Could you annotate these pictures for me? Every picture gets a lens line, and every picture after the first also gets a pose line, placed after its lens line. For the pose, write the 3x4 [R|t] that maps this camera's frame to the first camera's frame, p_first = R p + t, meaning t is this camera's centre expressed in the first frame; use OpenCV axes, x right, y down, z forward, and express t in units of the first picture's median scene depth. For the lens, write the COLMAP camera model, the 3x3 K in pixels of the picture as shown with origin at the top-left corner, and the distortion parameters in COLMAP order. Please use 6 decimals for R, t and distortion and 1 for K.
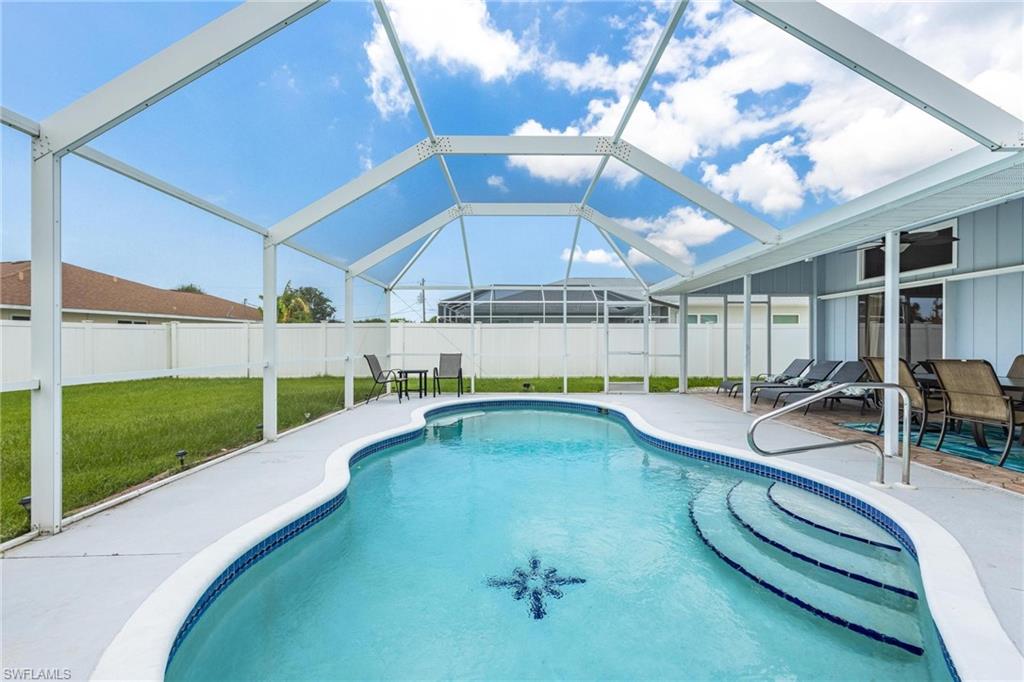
lens RADIAL K [[416.0, 0, 515.3], [0, 416.0, 340.0], [0, 0, 1]] dist [0.000693, -0.000003]
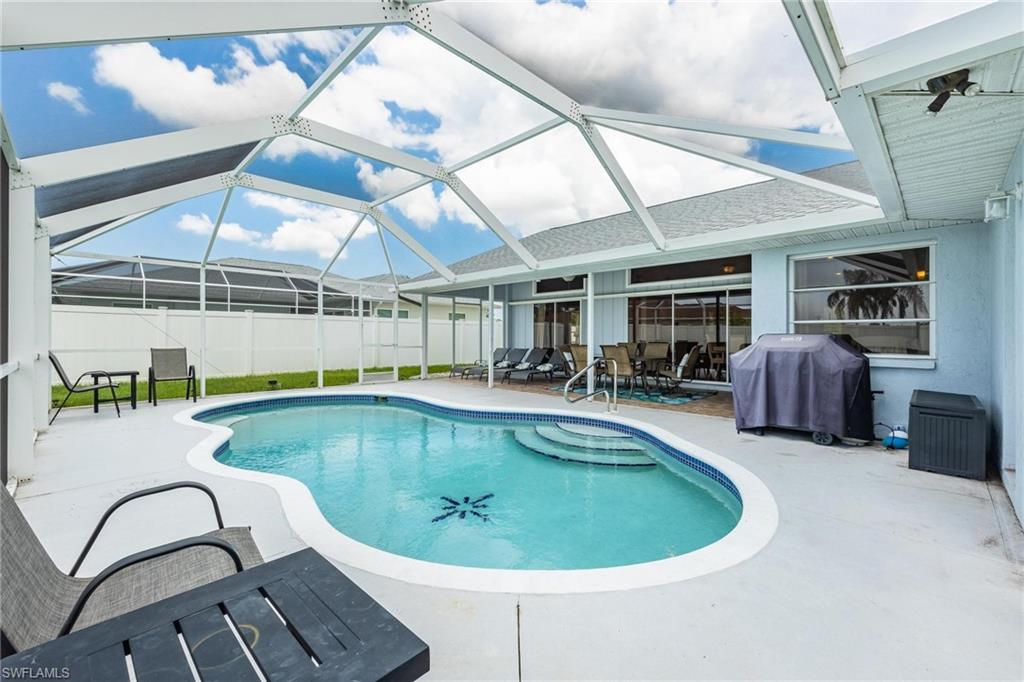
lens RADIAL K [[435.9, 0, 503.8], [0, 435.9, 330.5], [0, 0, 1]] dist [0.003412, 0.000504]
pose [[0.707343, 0.012295, 0.706763, -0.291223], [-0.008722, 0.999924, -0.008666, 0.000951], [-0.706816, -0.000035, 0.707397, -0.014072]]
